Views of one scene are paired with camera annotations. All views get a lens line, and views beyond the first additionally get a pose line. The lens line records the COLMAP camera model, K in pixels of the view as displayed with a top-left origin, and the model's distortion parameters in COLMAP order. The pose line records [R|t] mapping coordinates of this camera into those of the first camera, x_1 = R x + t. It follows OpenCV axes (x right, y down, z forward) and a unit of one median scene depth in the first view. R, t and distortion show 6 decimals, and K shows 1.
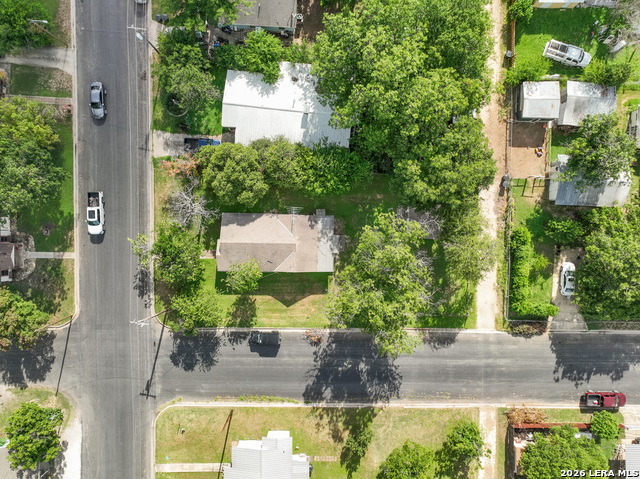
lens RADIAL K [[451.6, 0, 319.5], [0, 451.6, 238.8], [0, 0, 1]] dist [-0.012003, 0.031358]
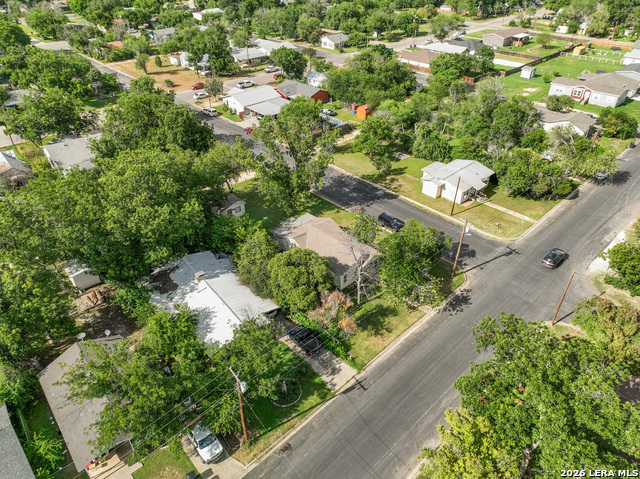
lens RADIAL K [[451.6, 0, 319.5], [0, 451.6, 238.8], [0, 0, 1]] dist [-0.012003, 0.031358]
pose [[-0.694818, -0.409635, 0.591124, -0.684440], [0.719144, -0.404583, 0.564929, -0.571739], [0.007745, 0.817626, 0.575698, 0.365381]]
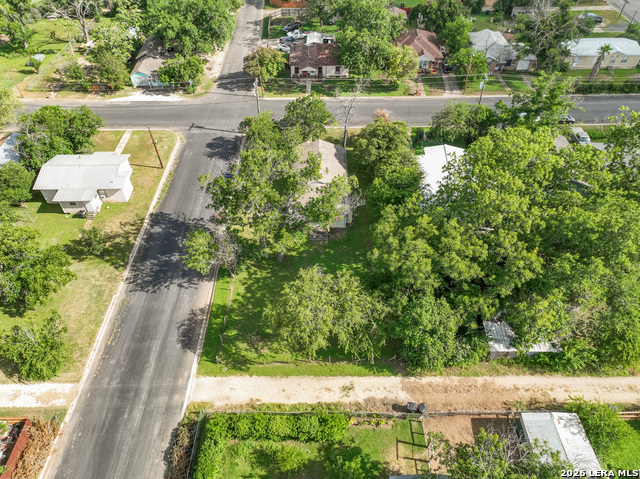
lens RADIAL K [[451.6, 0, 319.5], [0, 451.6, 238.8], [0, 0, 1]] dist [-0.012003, 0.031358]
pose [[0.008601, 0.698831, -0.715235, 0.700280], [-0.999881, -0.003126, -0.015079, 0.022510], [-0.012774, 0.715280, 0.698722, 0.368410]]
